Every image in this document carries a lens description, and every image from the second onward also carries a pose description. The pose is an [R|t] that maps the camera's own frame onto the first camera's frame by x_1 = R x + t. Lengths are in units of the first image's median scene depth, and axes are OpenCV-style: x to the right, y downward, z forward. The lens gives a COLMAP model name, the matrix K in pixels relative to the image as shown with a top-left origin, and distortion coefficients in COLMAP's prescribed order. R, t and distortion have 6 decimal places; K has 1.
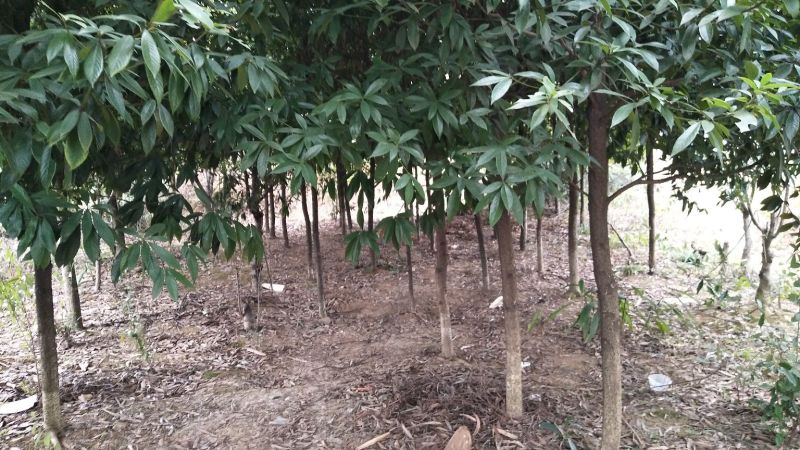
lens RADIAL K [[618.8, 0, 397.9], [0, 618.8, 223.9], [0, 0, 1]] dist [0.050674, -0.001229]
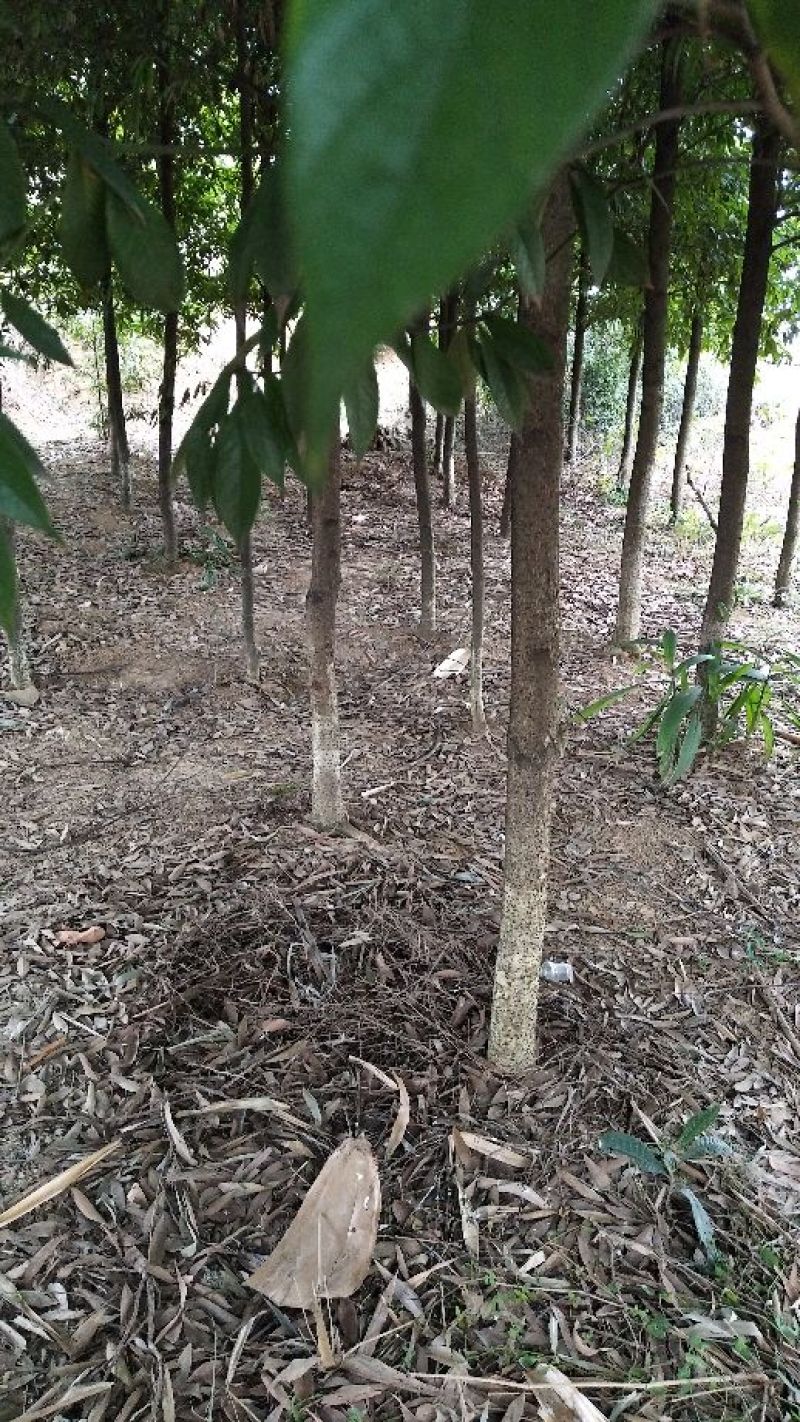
lens RADIAL K [[1099.9, 0, 394.1], [0, 1099.9, 717.1], [0, 0, 1]] dist [0.050674, -0.001229]
pose [[0.990567, 0.037138, 0.131899, 0.029593], [-0.065576, 0.973668, 0.218335, 0.000079], [-0.120317, -0.224925, 0.966919, 0.357155]]
